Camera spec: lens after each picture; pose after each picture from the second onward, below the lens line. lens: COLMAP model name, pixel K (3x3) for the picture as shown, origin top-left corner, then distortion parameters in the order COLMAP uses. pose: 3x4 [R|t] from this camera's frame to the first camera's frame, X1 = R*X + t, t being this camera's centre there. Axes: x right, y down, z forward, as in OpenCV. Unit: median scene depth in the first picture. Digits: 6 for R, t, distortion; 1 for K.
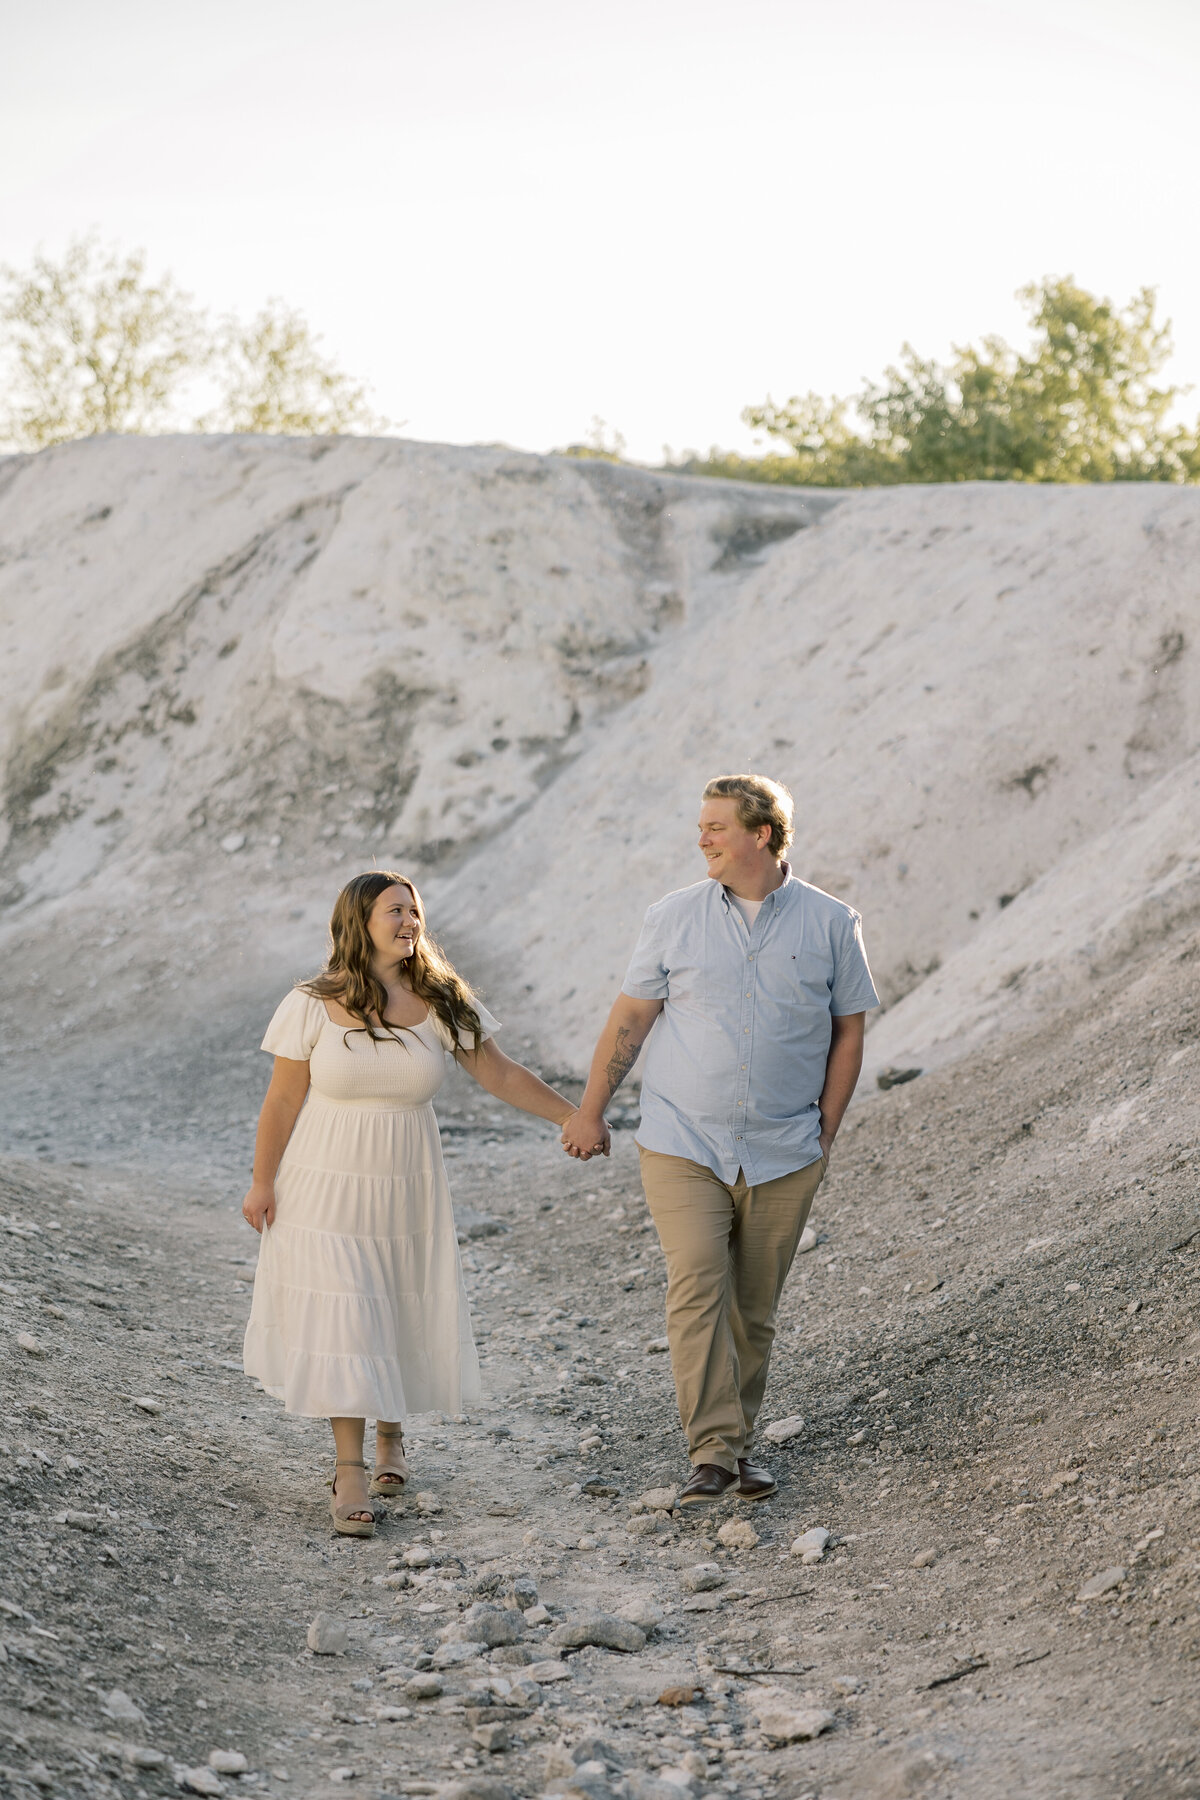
lens RADIAL K [[3604.4, 0, 600.1], [0, 3604.4, 899.2], [0, 0, 1]] dist [0.010822, 0.000000]
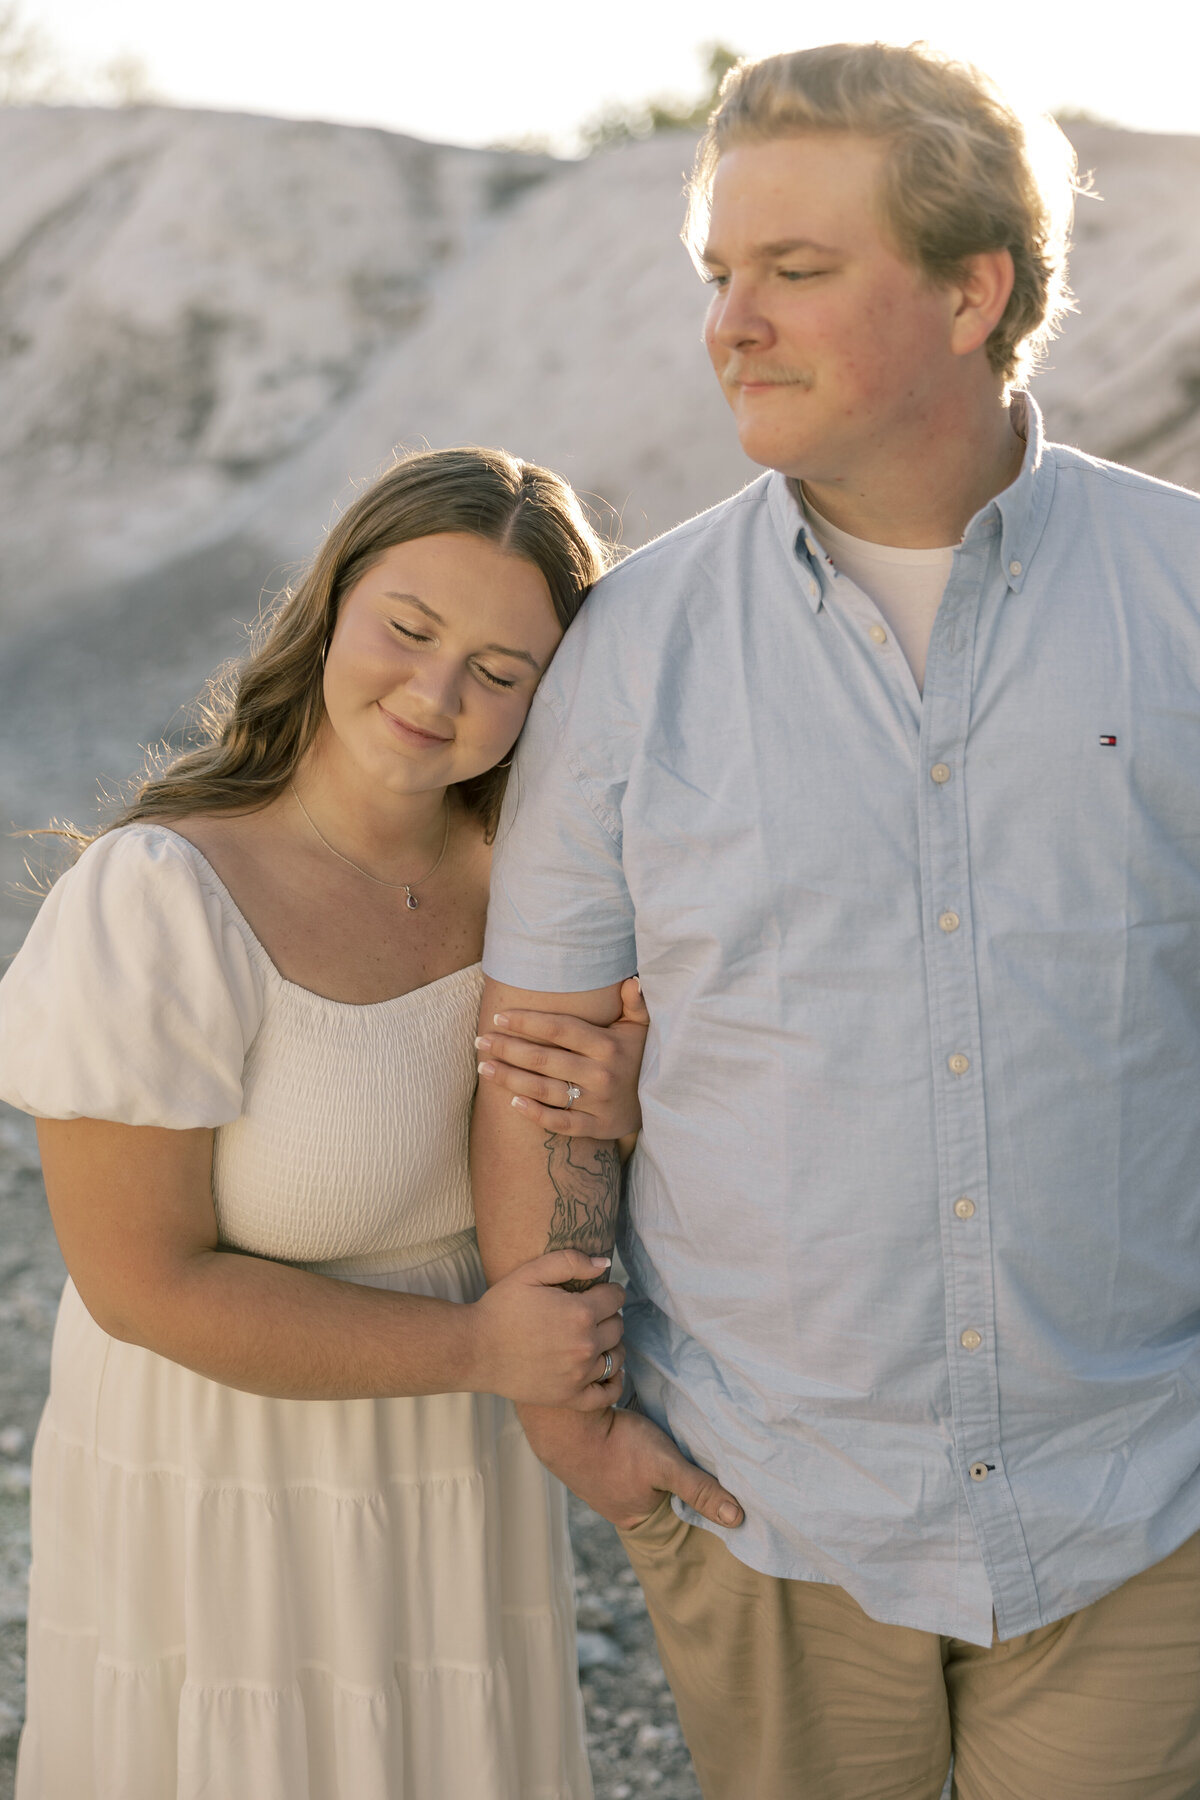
lens RADIAL K [[2335.2, 0, 598.9], [0, 2335.2, 899.7], [0, 0, 1]] dist [-0.042393, 0.000000]
pose [[0.995790, -0.021876, 0.089019, -0.002200], [0.006191, 0.984939, 0.172794, -0.004176], [-0.091459, -0.171515, 0.980927, 0.238396]]
